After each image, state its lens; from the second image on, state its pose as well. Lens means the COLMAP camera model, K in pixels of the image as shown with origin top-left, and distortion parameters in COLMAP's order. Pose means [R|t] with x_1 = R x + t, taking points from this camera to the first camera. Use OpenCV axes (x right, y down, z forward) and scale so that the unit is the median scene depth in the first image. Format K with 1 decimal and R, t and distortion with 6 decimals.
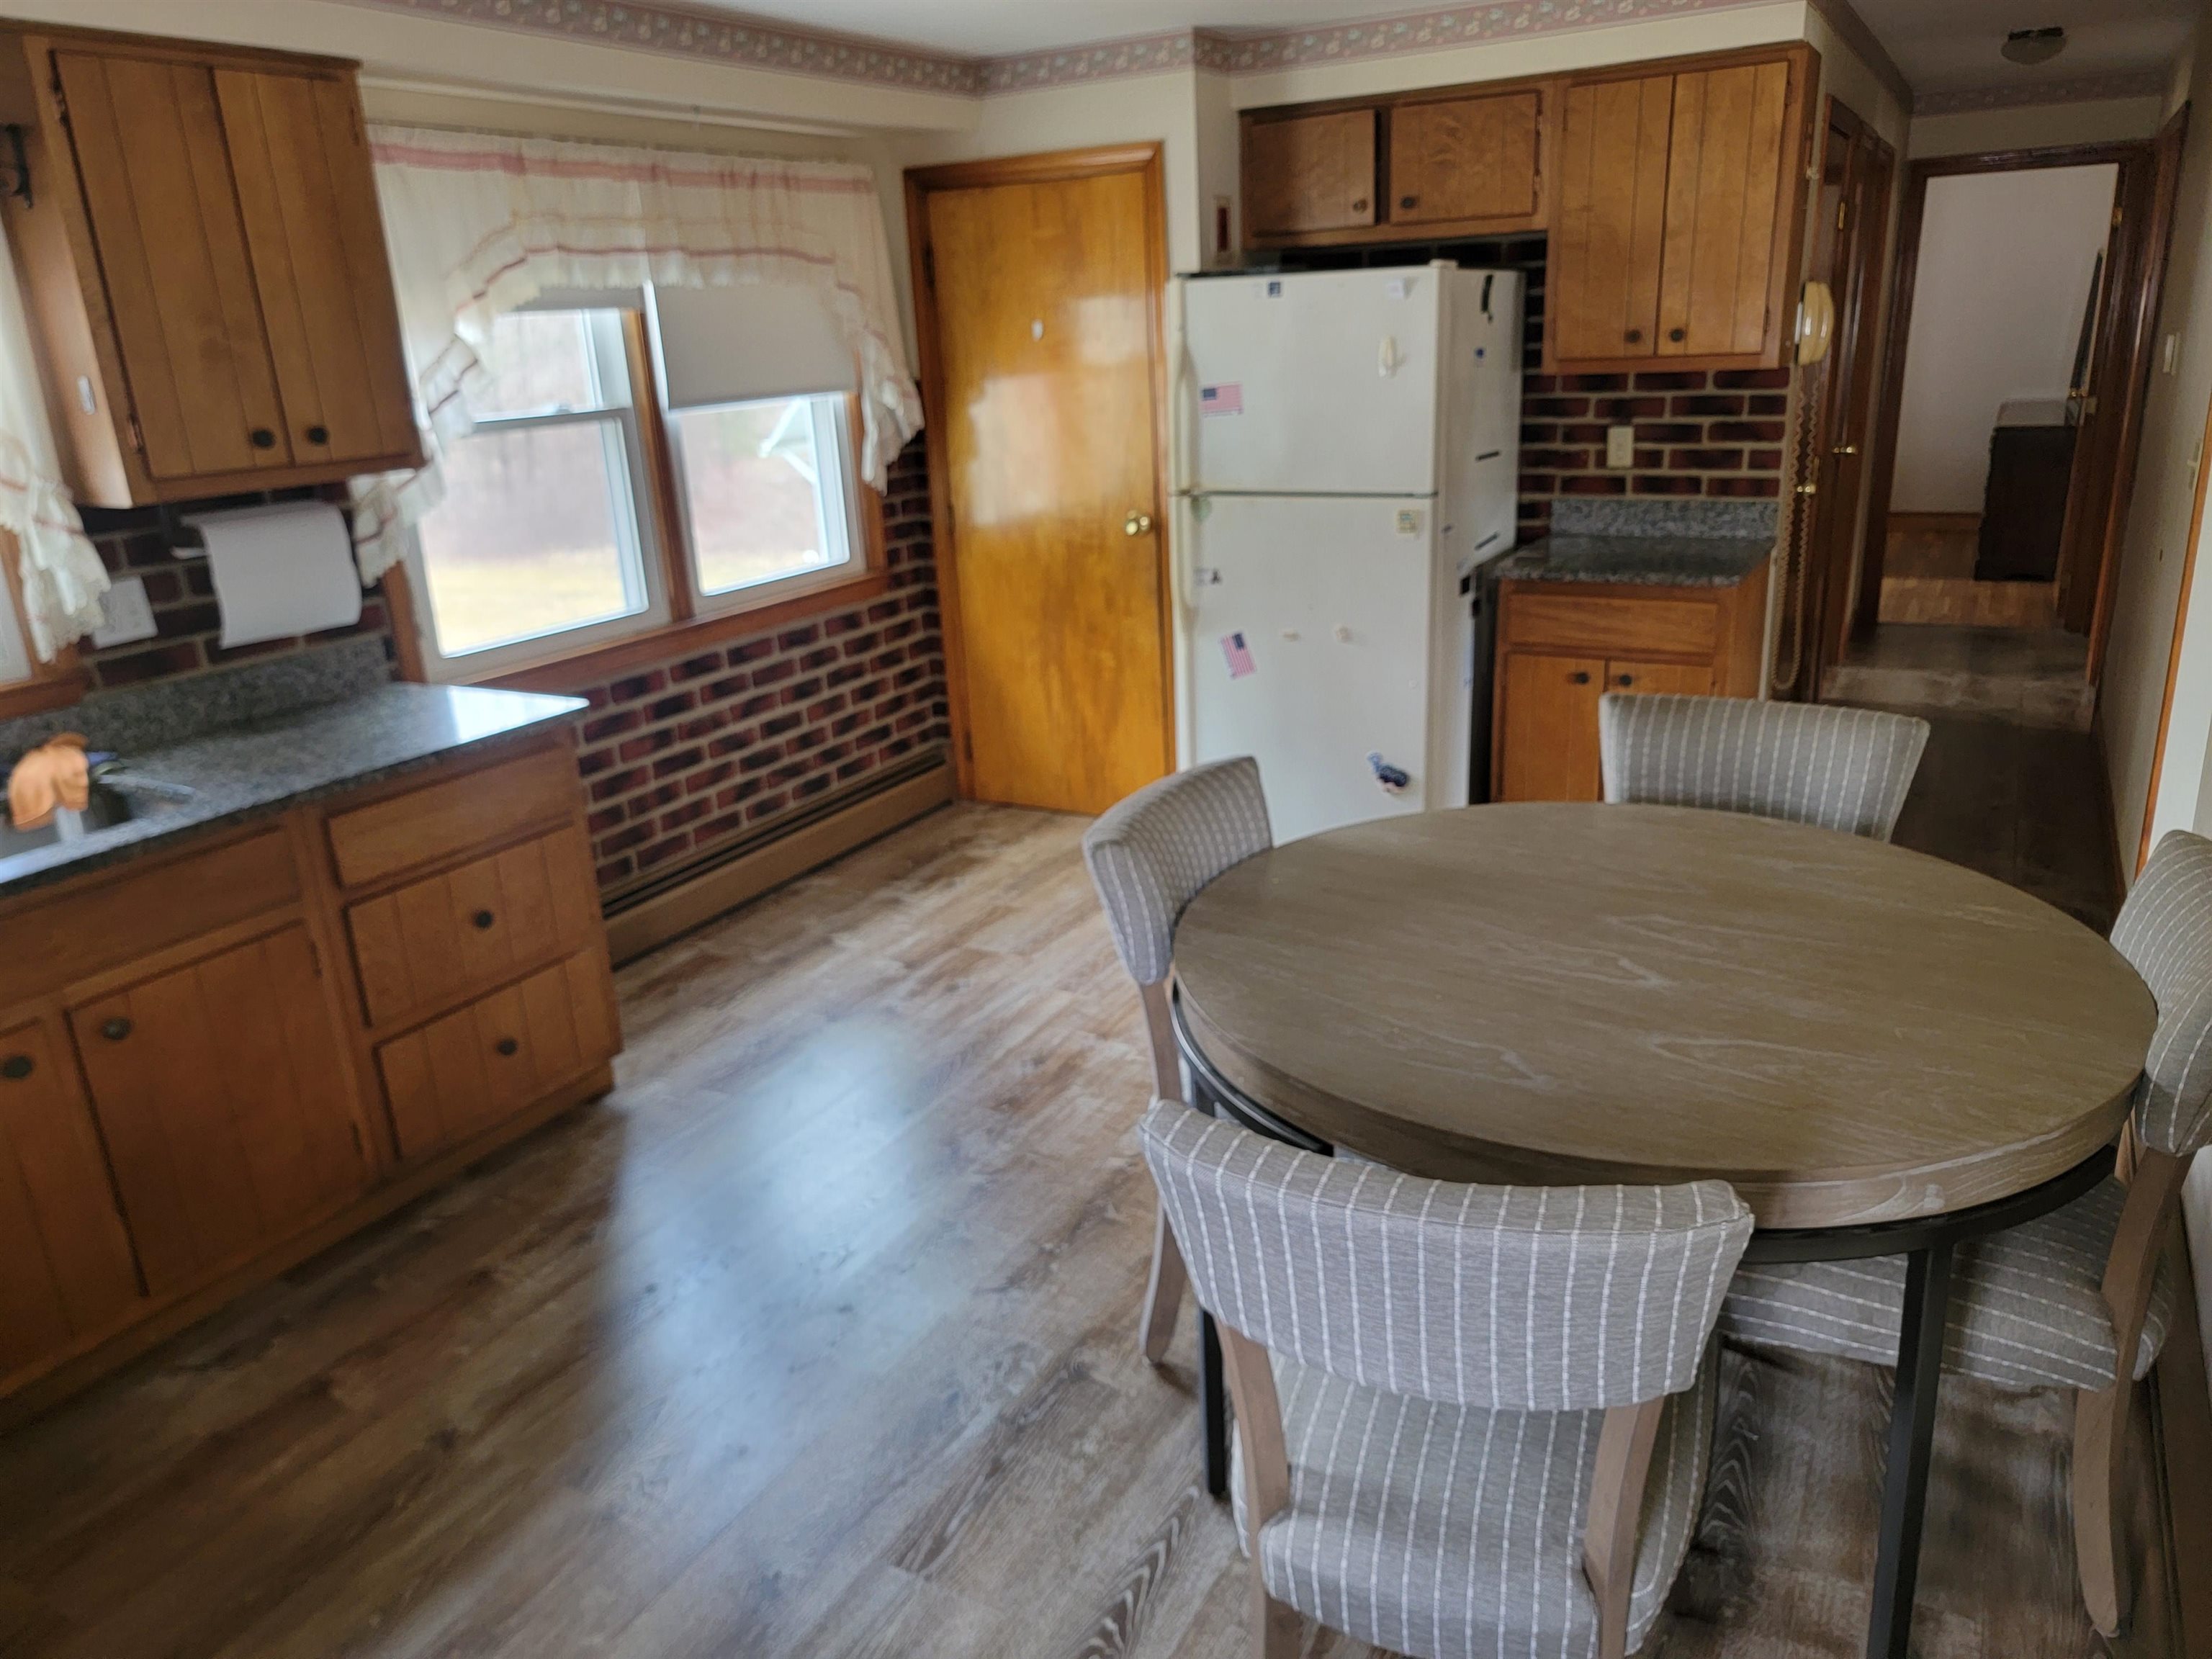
lens RADIAL K [[1577.3, 0, 1103.0], [0, 1577.3, 830.6], [0, 0, 1]] dist [0.025011, -0.007100]
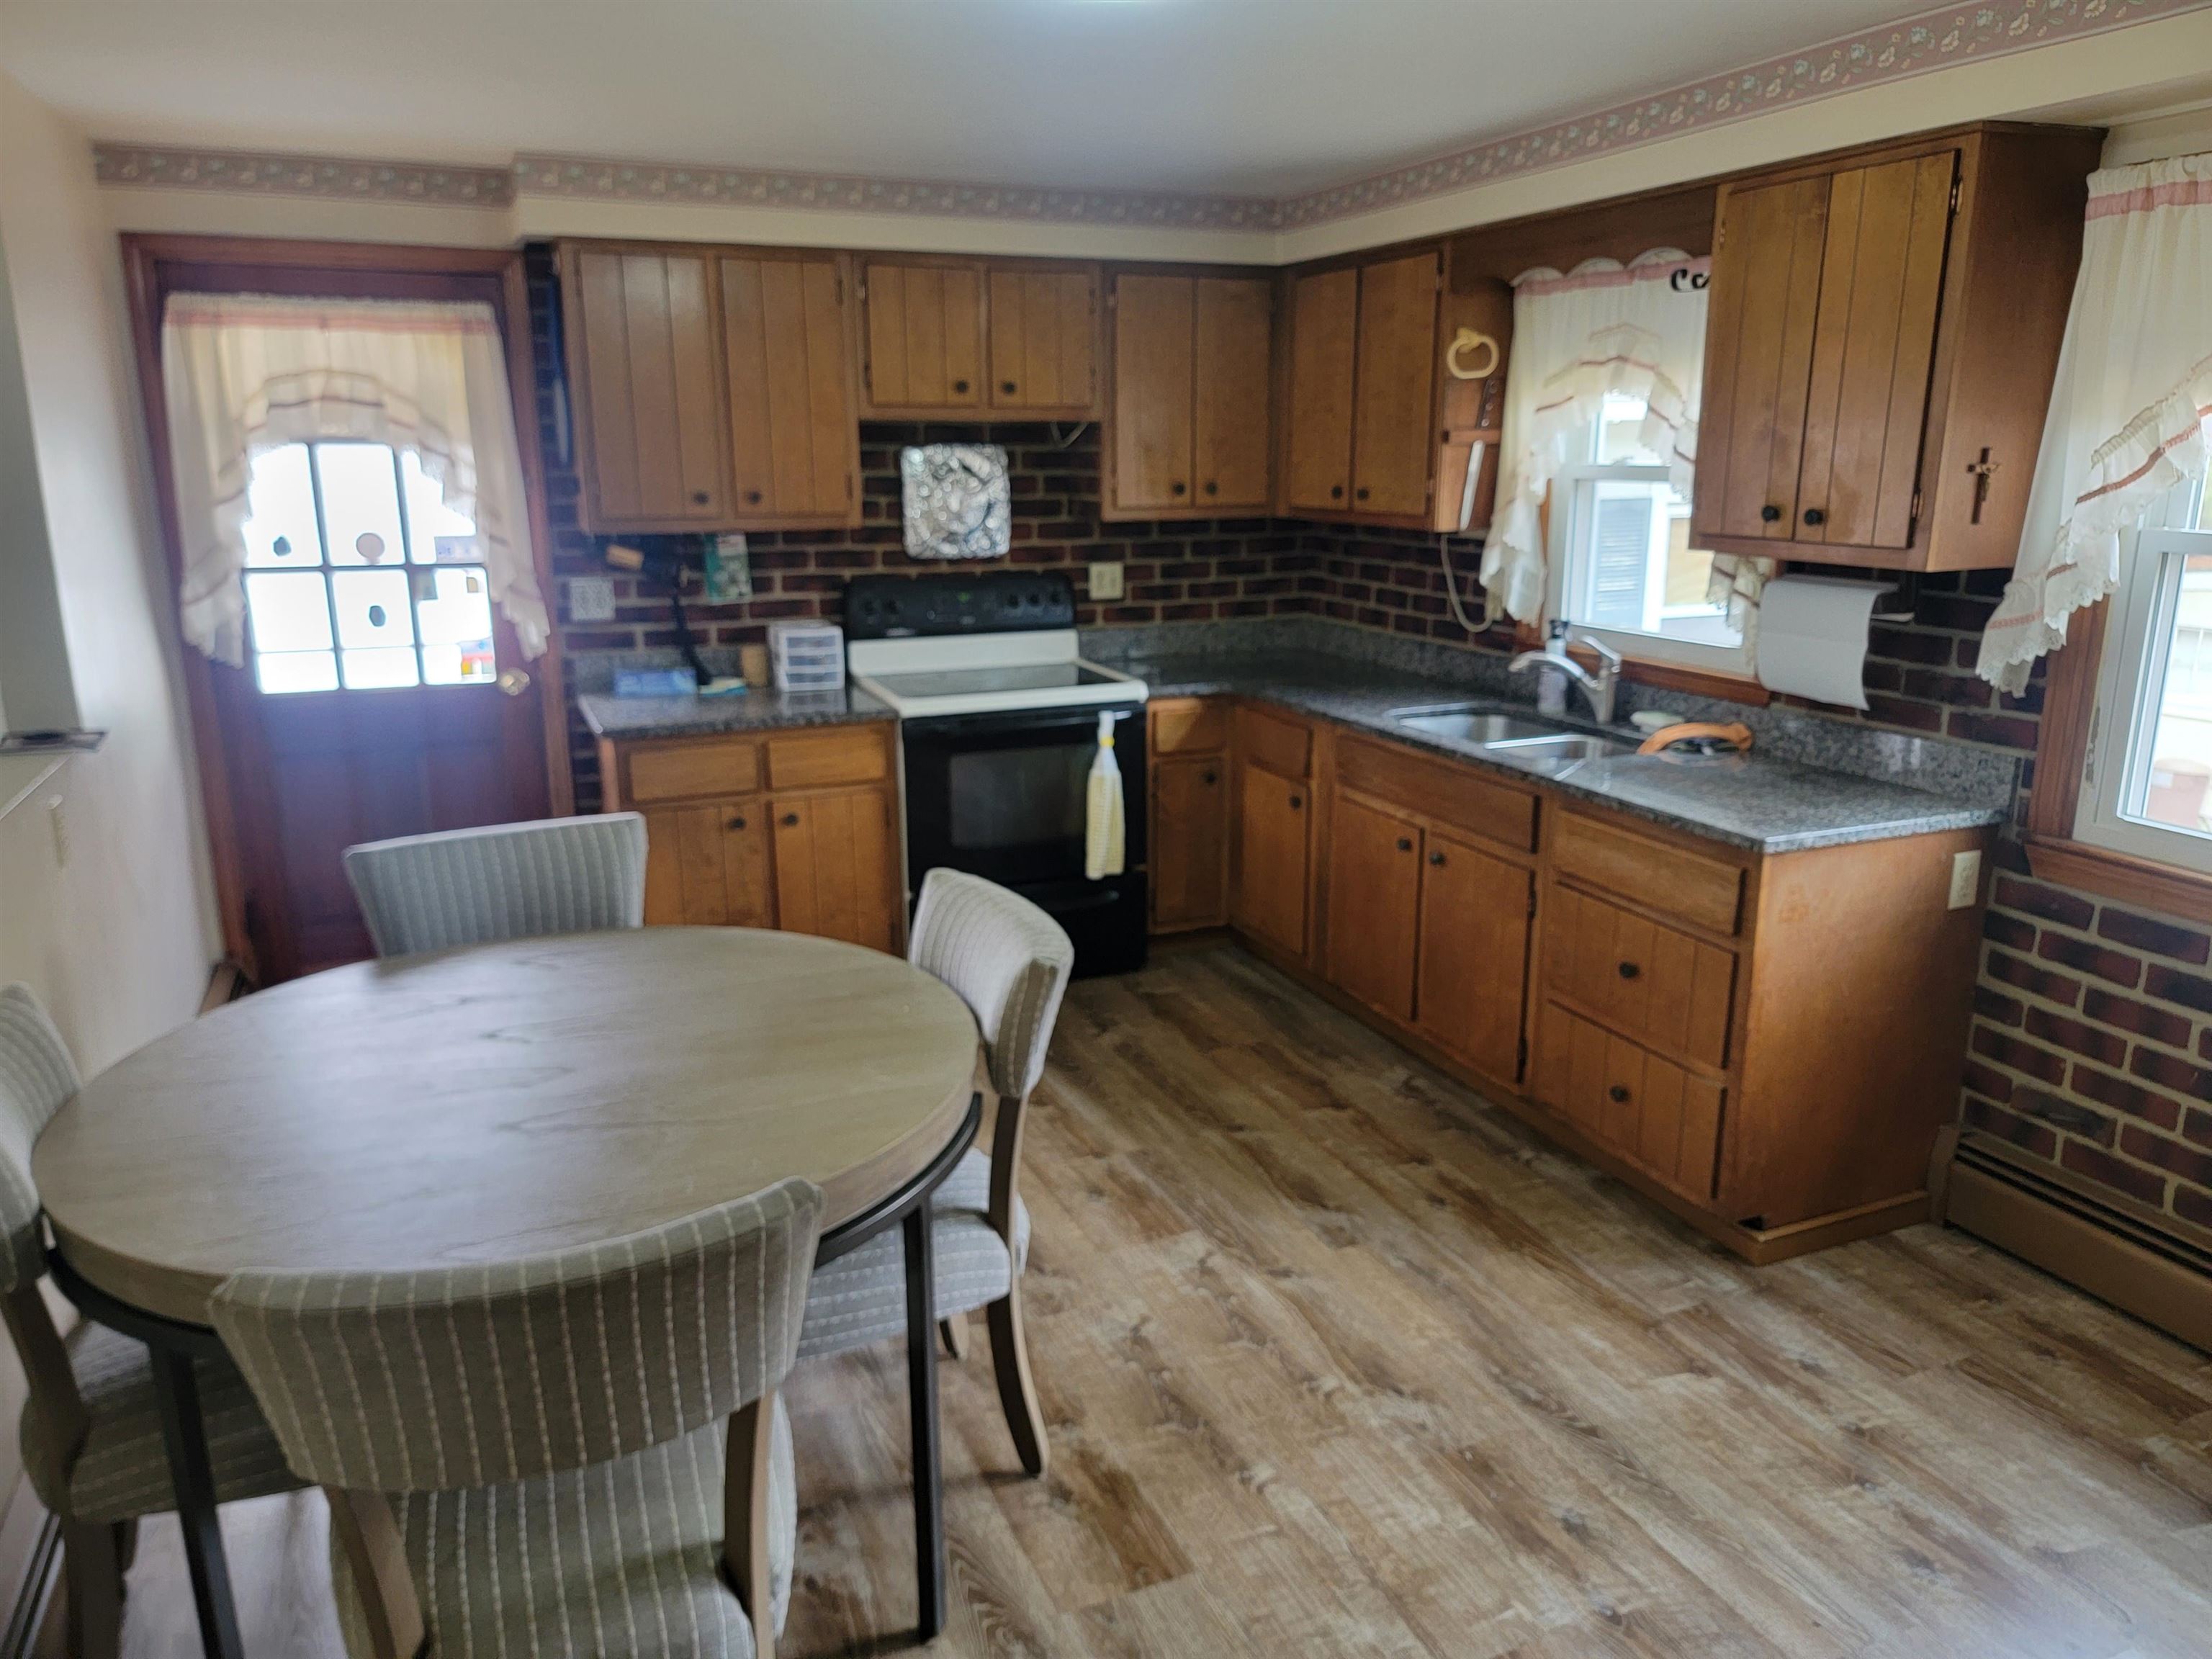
lens RADIAL K [[1577.3, 0, 1122.5], [0, 1577.3, 839.0], [0, 0, 1]] dist [0.025011, -0.007100]
pose [[-0.616910, 0.244778, -0.748002, 0.650865], [-0.208387, 0.865684, 0.455155, -0.476687], [0.758945, 0.436663, -0.483040, 1.342728]]
